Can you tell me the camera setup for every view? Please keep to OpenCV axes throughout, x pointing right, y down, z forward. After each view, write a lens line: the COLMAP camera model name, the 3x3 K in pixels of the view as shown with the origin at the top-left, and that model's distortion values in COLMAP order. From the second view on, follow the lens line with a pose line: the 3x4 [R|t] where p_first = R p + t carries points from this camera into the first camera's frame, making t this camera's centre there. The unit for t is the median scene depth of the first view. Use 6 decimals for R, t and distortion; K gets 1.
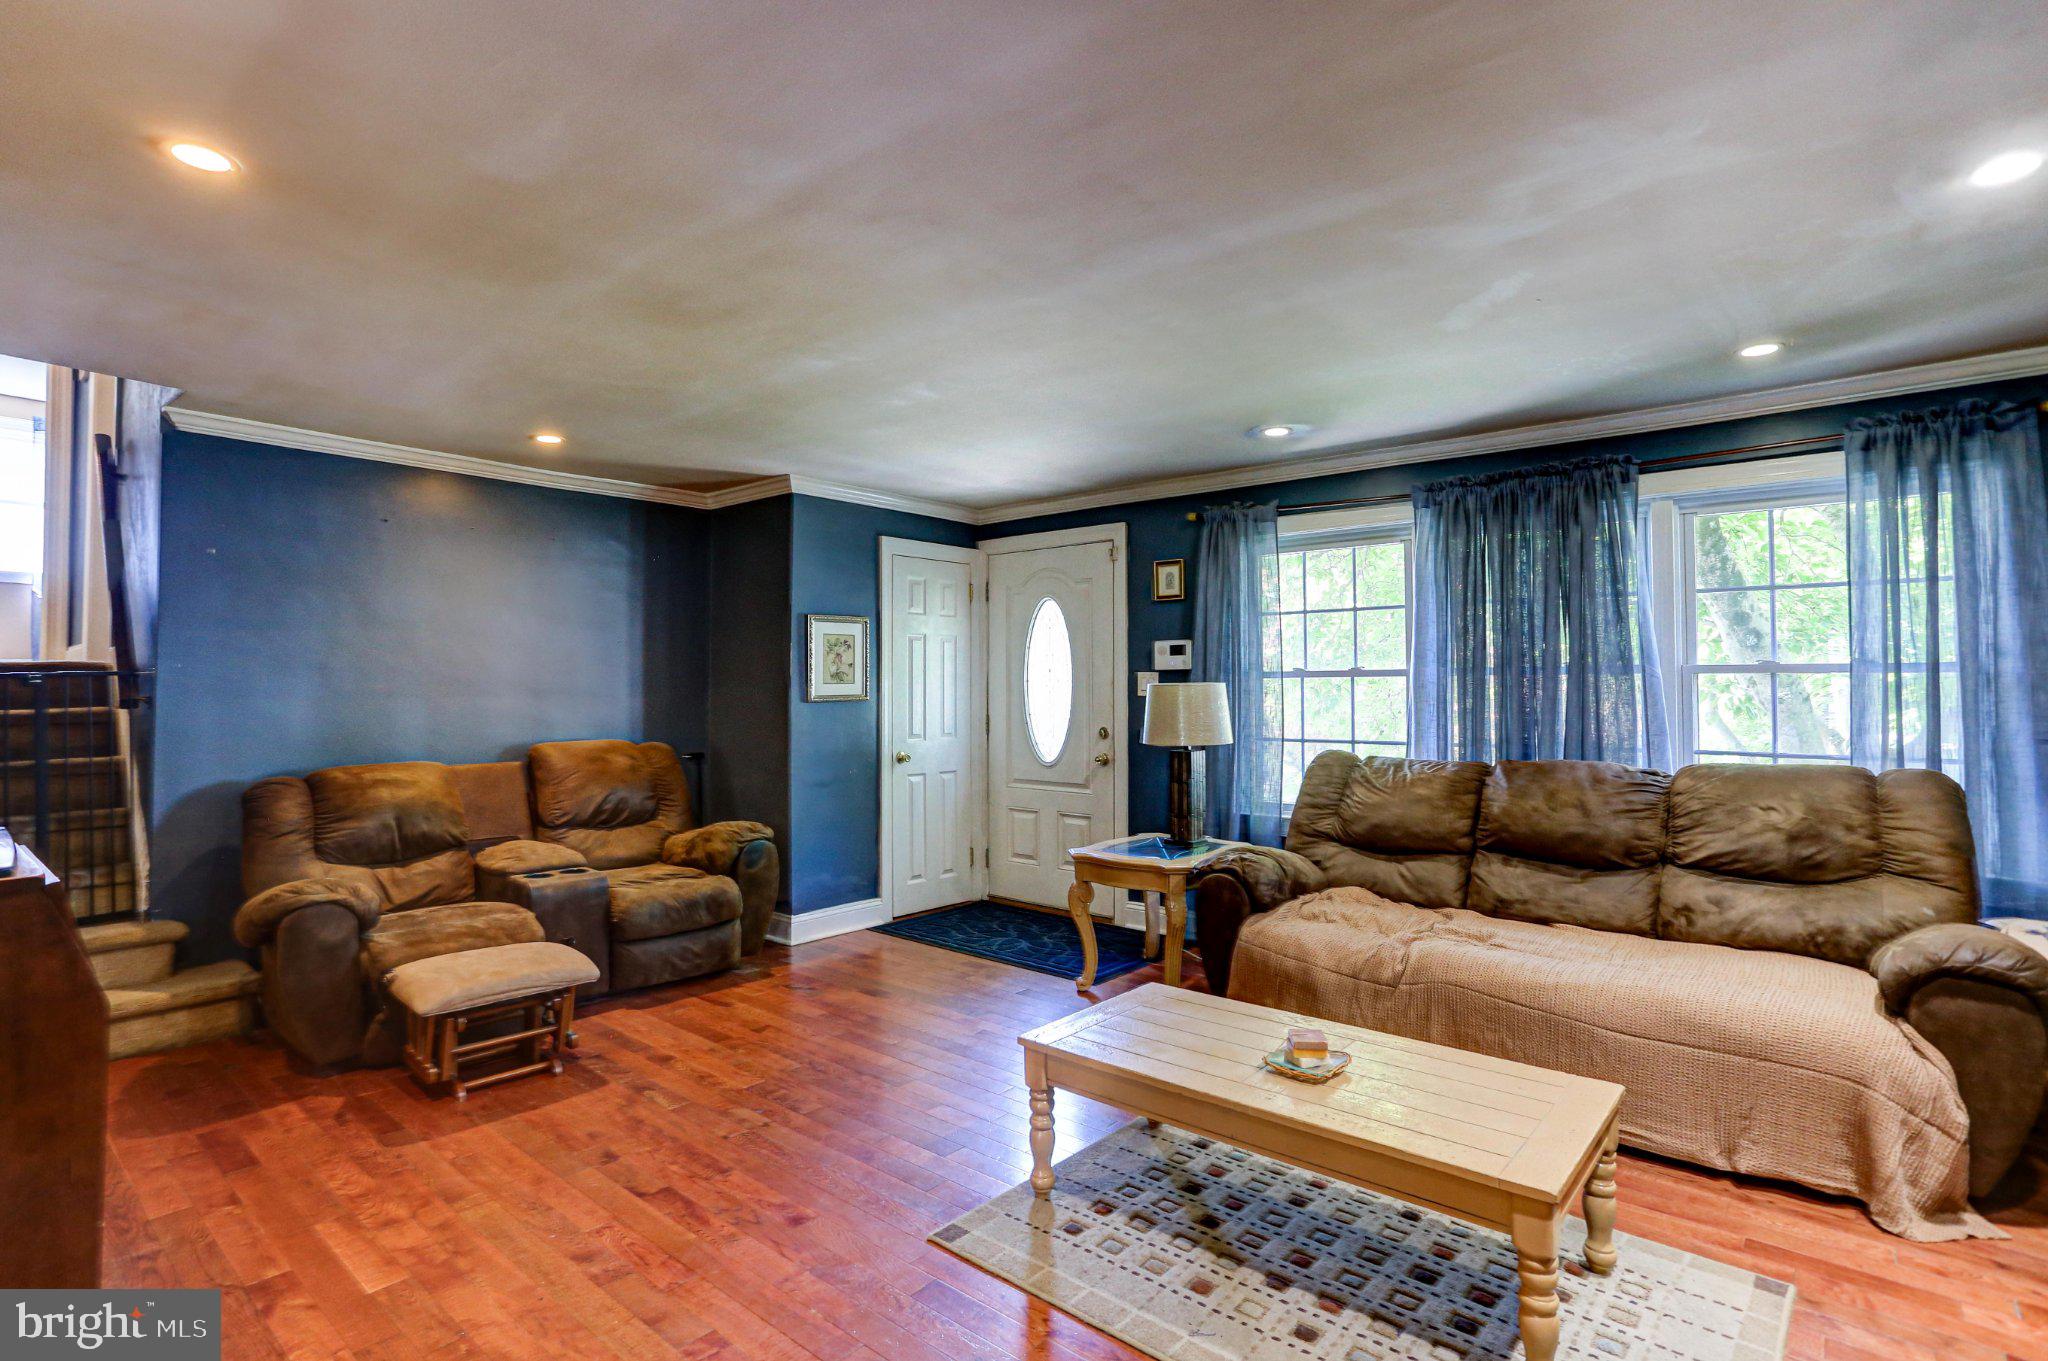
lens RADIAL K [[995.9, 0, 1019.8], [0, 995.9, 665.0], [0, 0, 1]] dist [-0.042919, 0.029323]
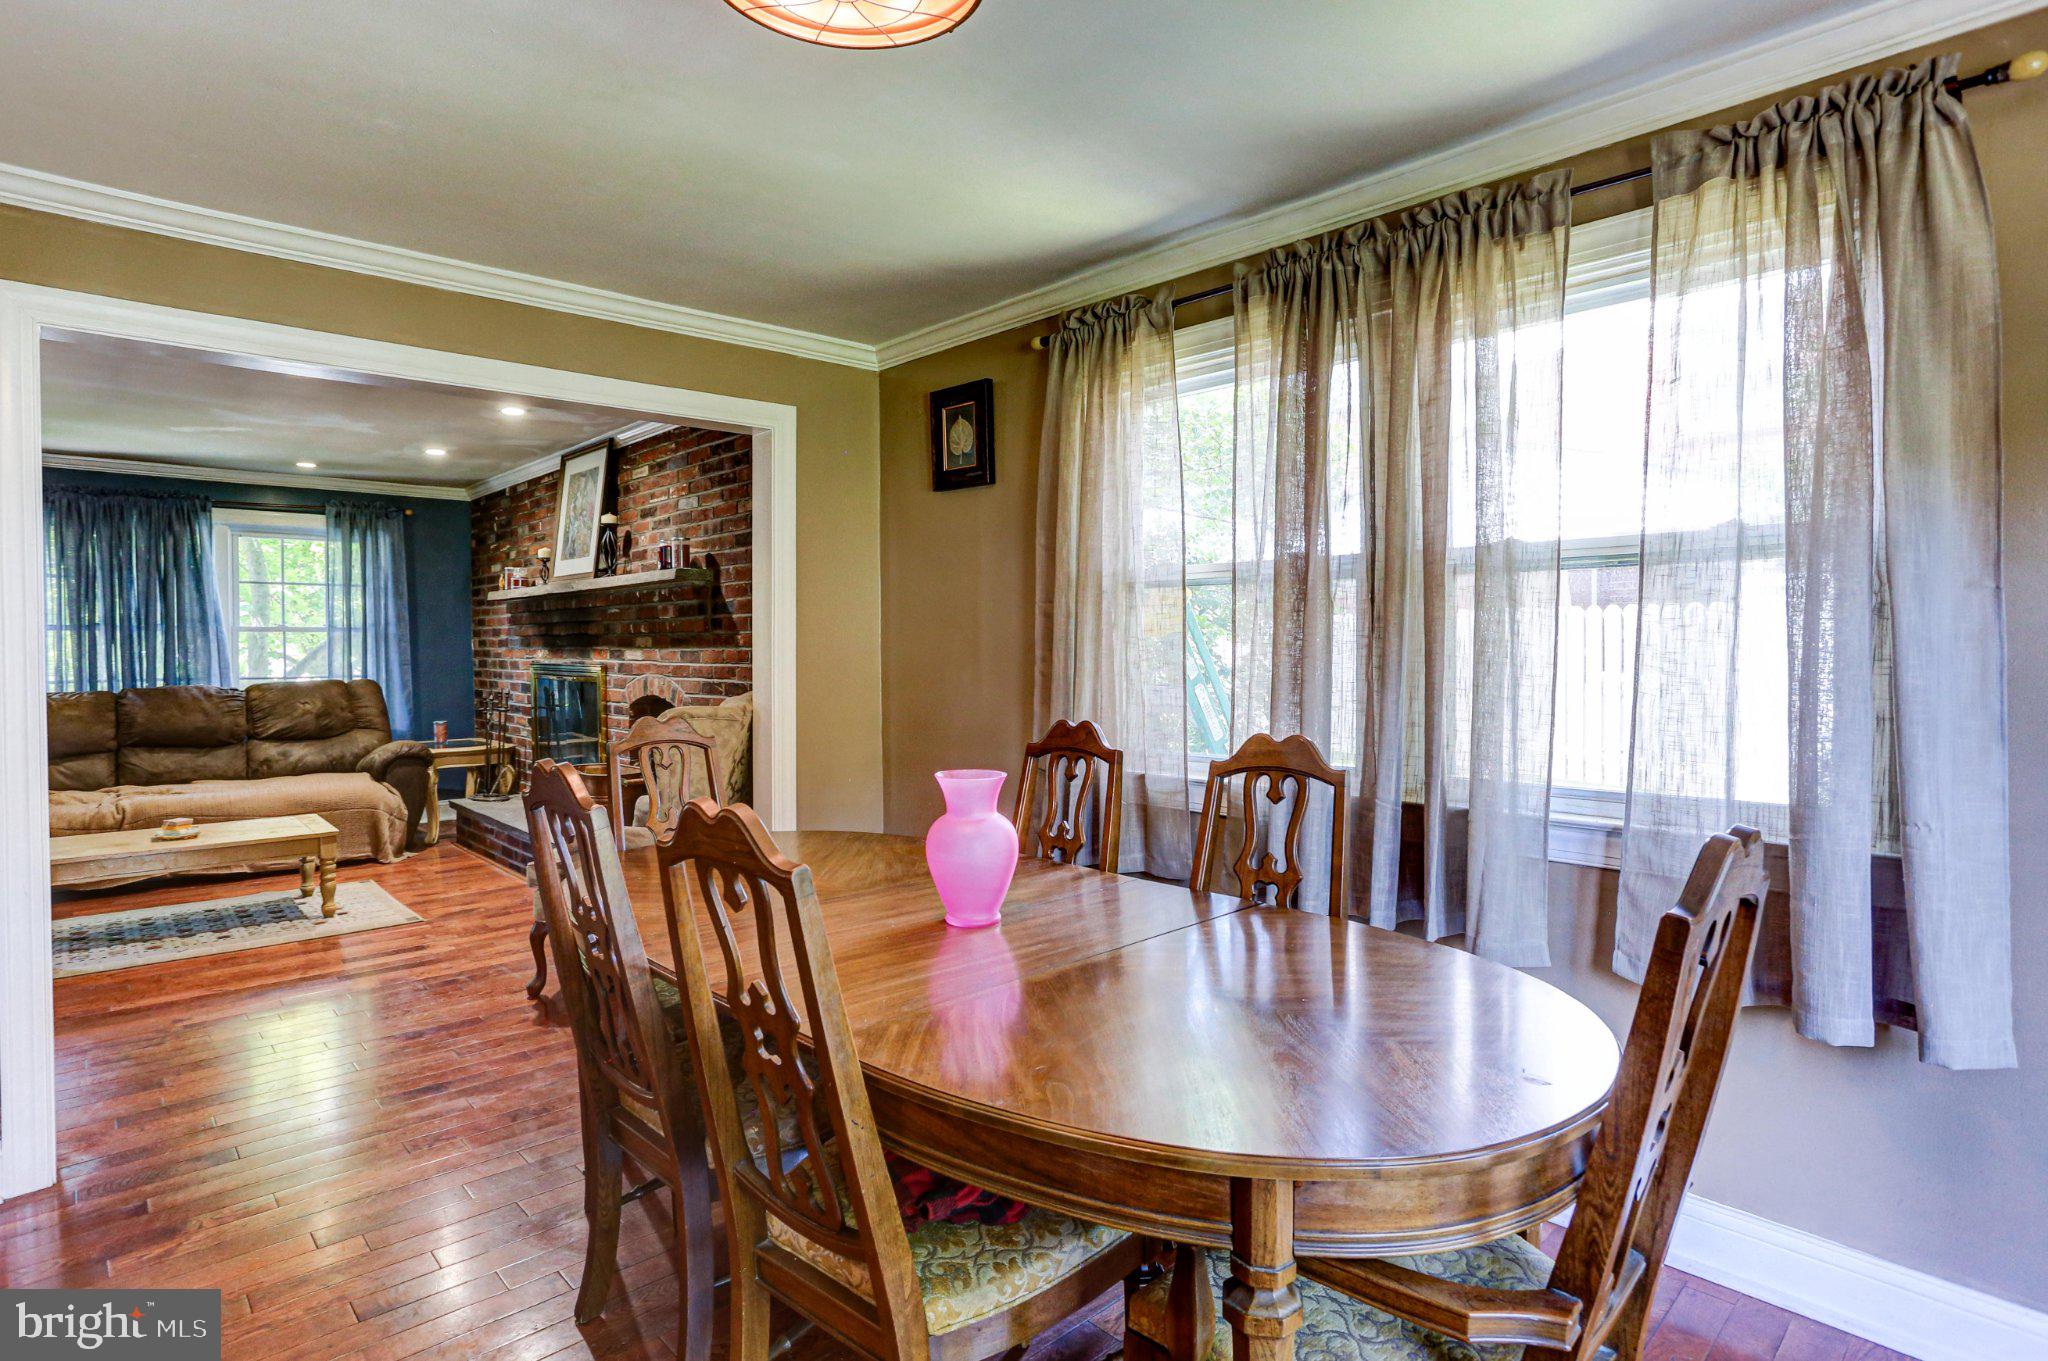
lens RADIAL K [[1014.1, 0, 1014.0], [0, 1014.1, 662.0], [0, 0, 1]] dist [-0.044899, 0.018786]
pose [[0.099078, -0.019923, 0.994880, -1.025034], [-0.024652, 0.999444, 0.022469, -0.011603], [-0.994774, -0.026752, 0.098531, -0.564949]]
